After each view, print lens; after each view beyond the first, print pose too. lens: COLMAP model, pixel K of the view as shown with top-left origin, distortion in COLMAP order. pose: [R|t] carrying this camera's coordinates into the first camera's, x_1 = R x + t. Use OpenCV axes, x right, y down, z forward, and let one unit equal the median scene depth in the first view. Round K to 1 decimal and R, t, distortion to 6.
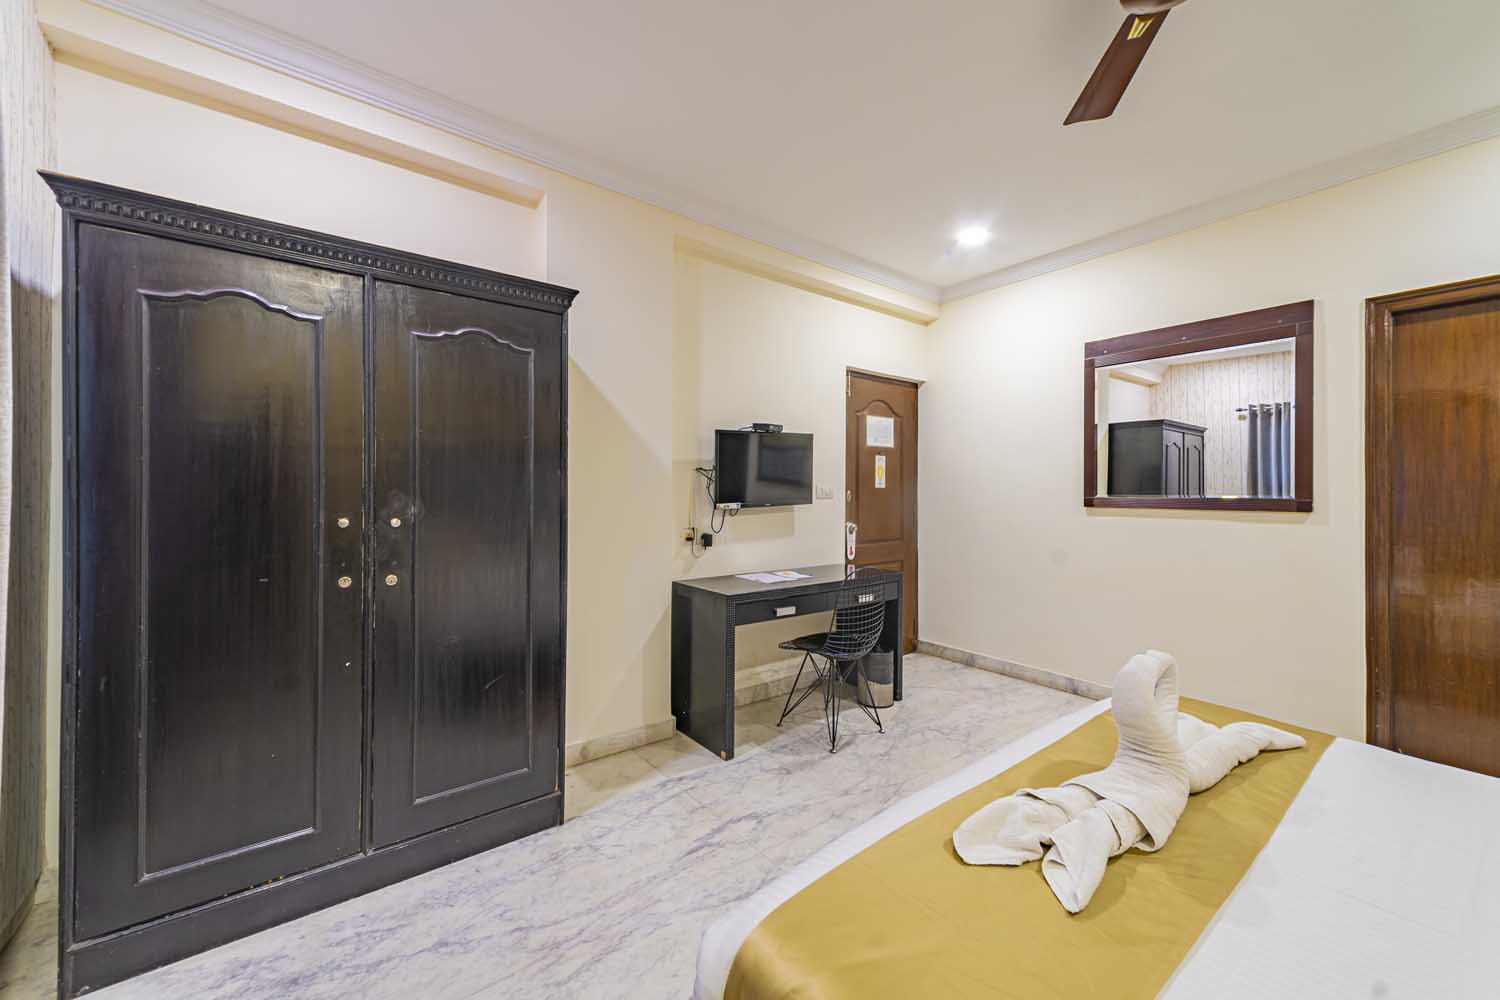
lens RADIAL K [[577.2, 0, 752.1], [0, 577.2, 489.3], [0, 0, 1]] dist [0.012235, 0.000068]
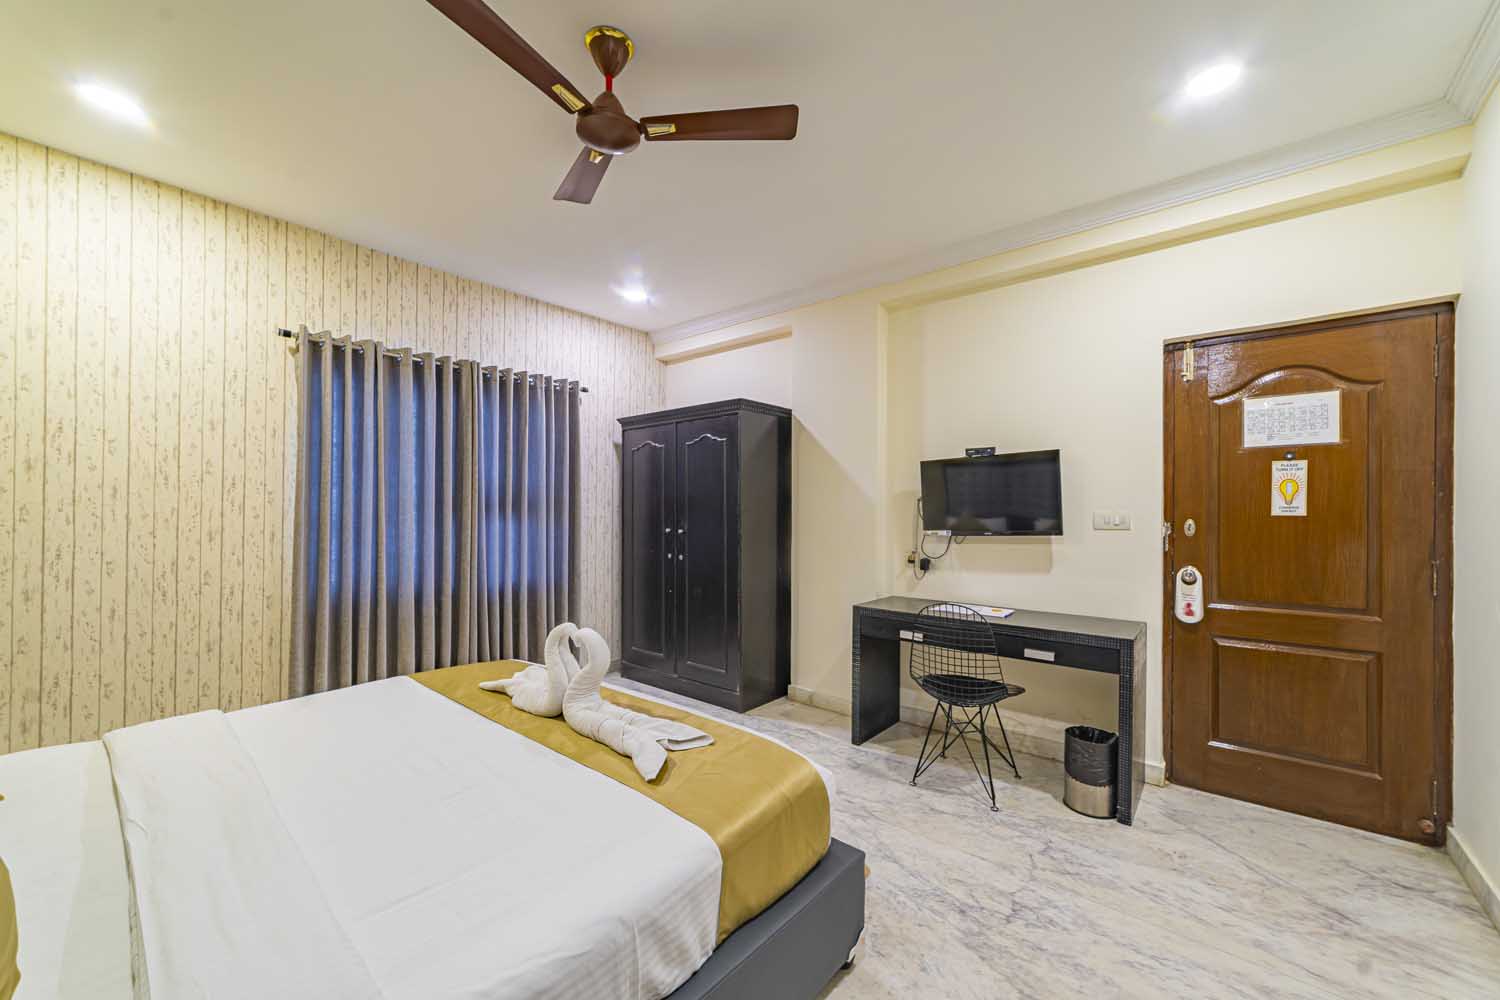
lens RADIAL K [[577.1, 0, 748.9], [0, 577.1, 510.7], [0, 0, 1]] dist [-0.012855, 0.004584]
pose [[0.206513, -0.008804, -0.978404, 1.001164], [-0.002897, 0.999950, -0.009609, -0.000029], [0.978440, 0.004819, 0.206477, 0.504431]]
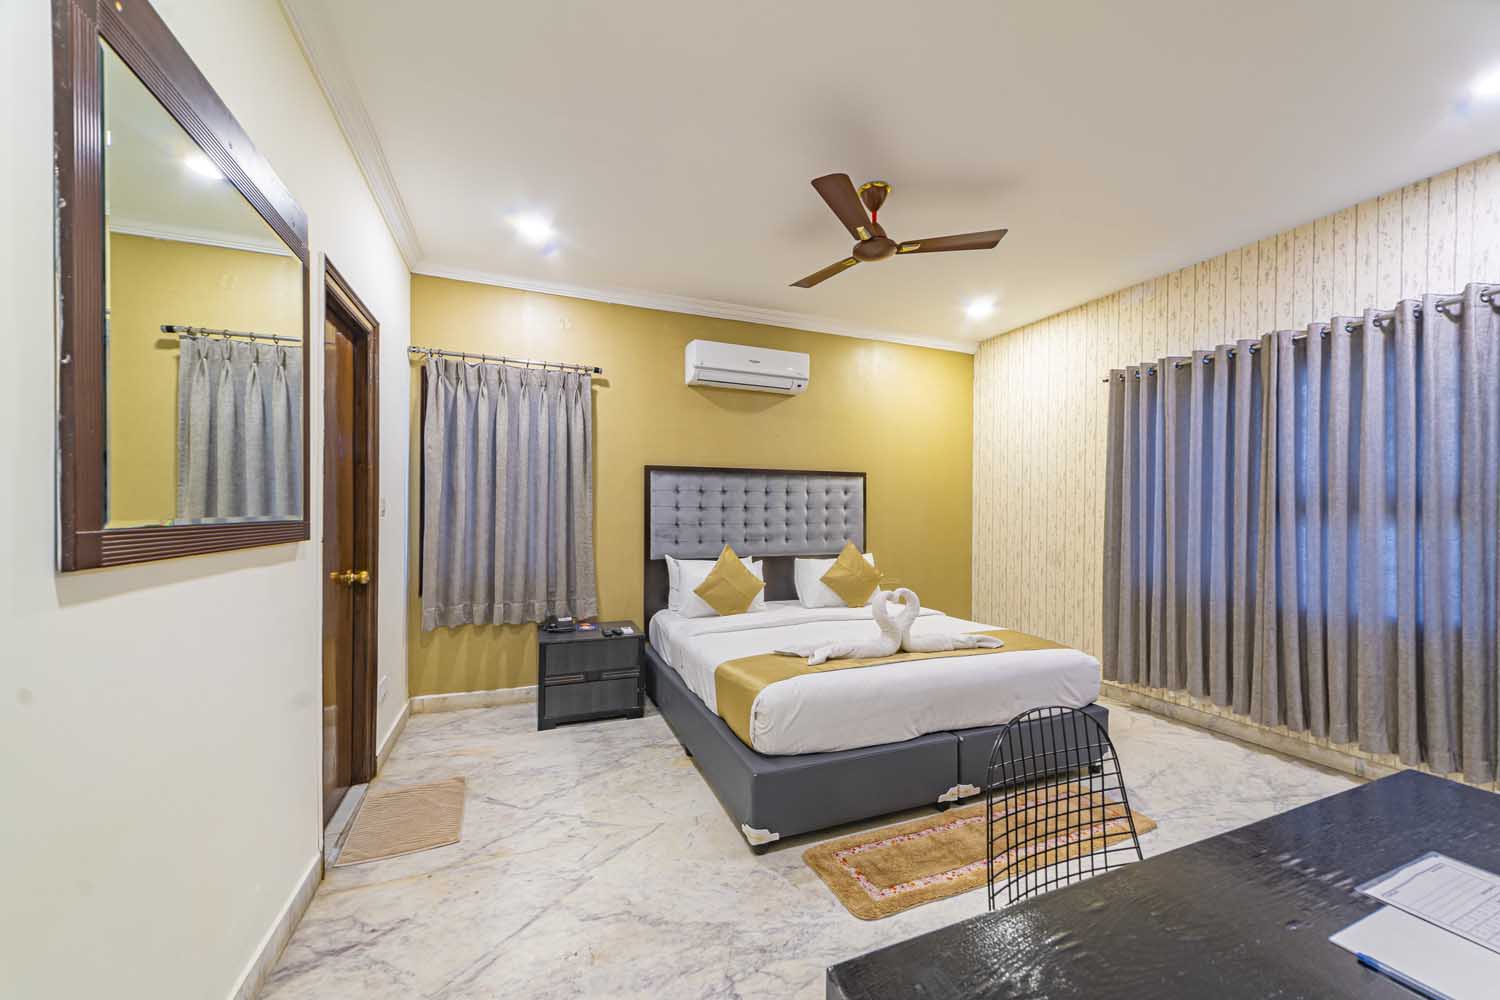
lens RADIAL K [[567.2, 0, 750.0], [0, 567.2, 513.6], [0, 0, 1]] dist [0.009635, -0.000254]
pose [[-0.961402, -0.013965, 0.274795, 0.284994], [-0.013591, 0.999902, 0.003263, 0.001793], [-0.274813, -0.000597, -0.961497, 1.420401]]
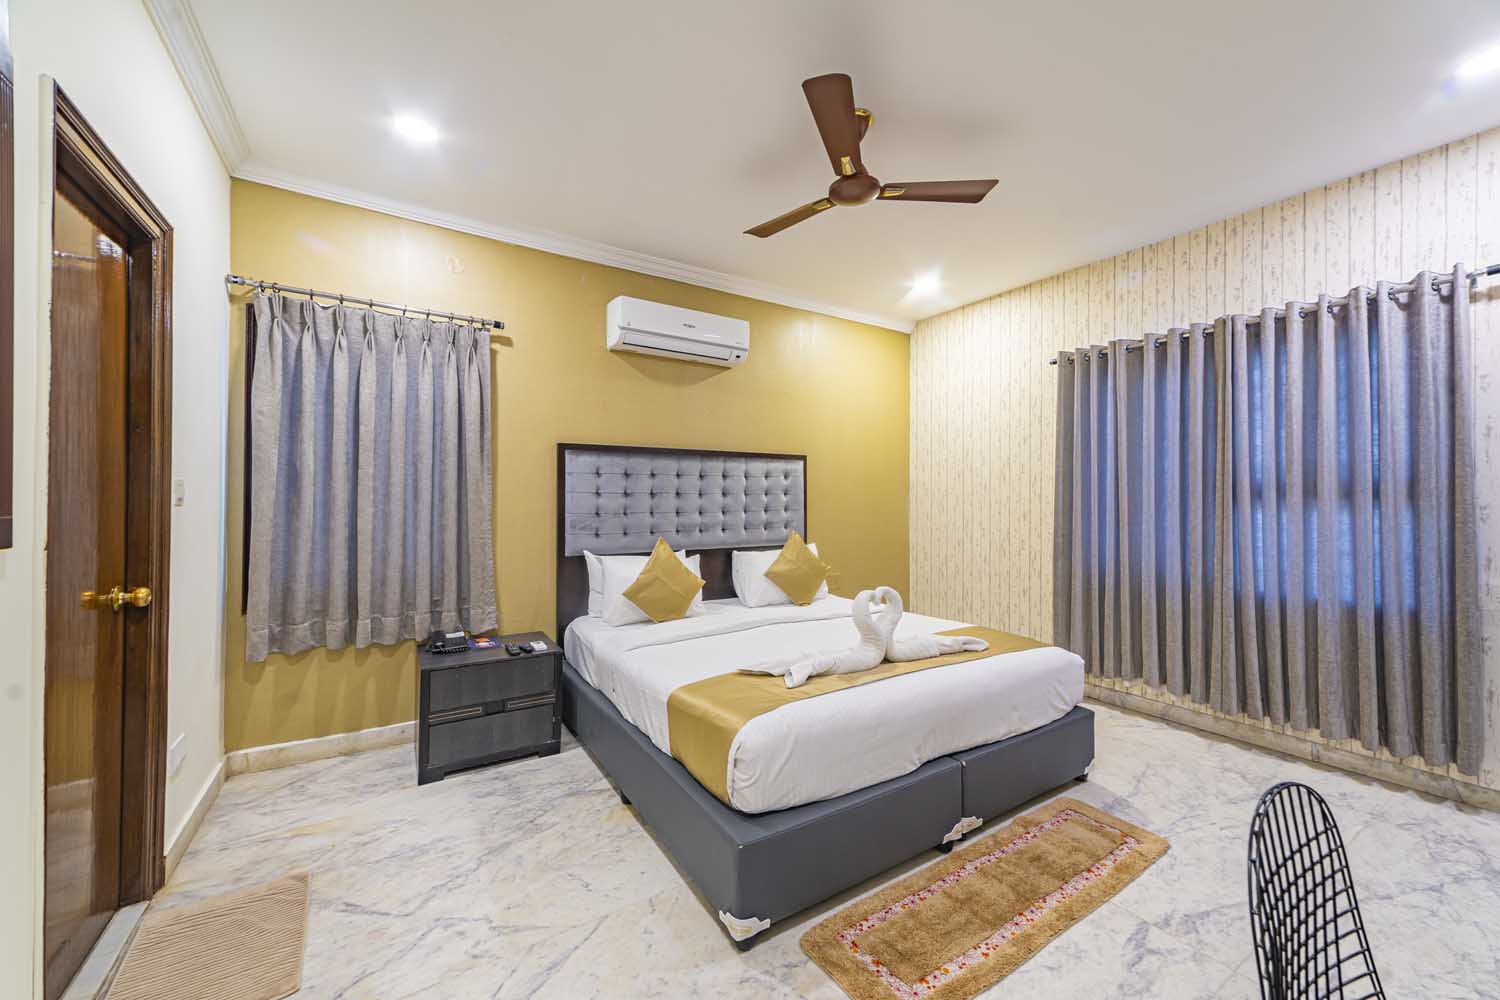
lens RADIAL K [[570.5, 0, 750.4], [0, 570.5, 493.9], [0, 0, 1]] dist [0.016242, -0.003808]
pose [[-0.995364, -0.009290, 0.095728, 0.413640], [-0.010275, 0.999899, -0.009805, 0.002447], [-0.095628, -0.010743, -0.995359, 1.275612]]
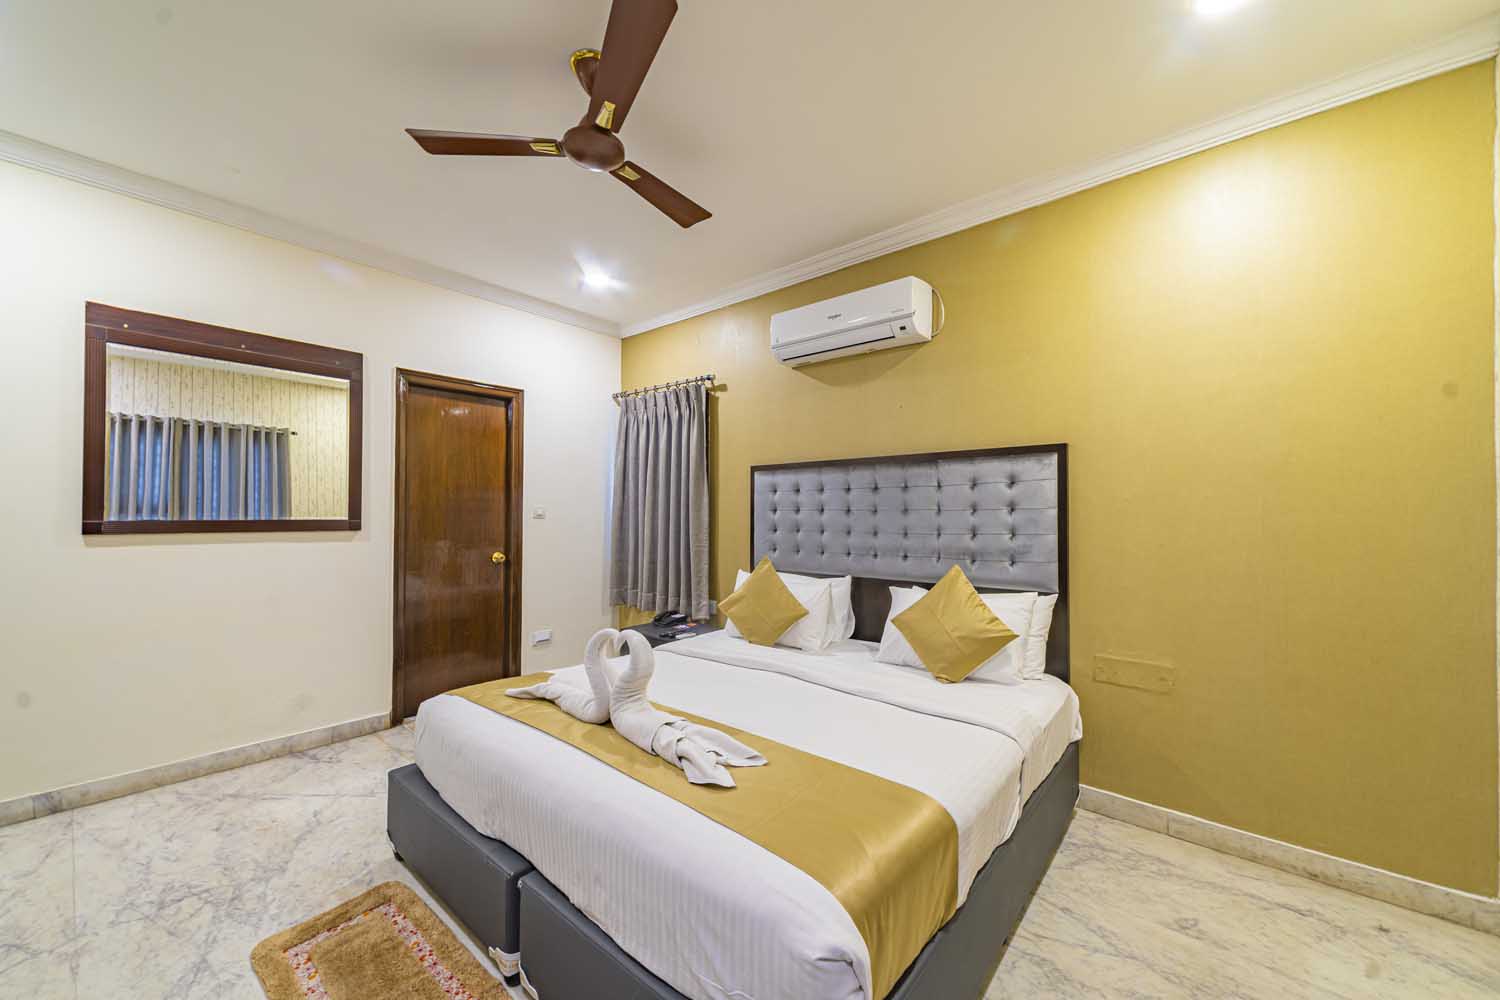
lens RADIAL K [[567.2, 0, 750.0], [0, 567.2, 513.6], [0, 0, 1]] dist [0.009635, -0.000254]
pose [[-0.209378, -0.004573, 0.977824, -0.335933], [-0.008578, 0.999959, 0.002840, -0.005690], [-0.977797, -0.007793, -0.209409, 0.437430]]
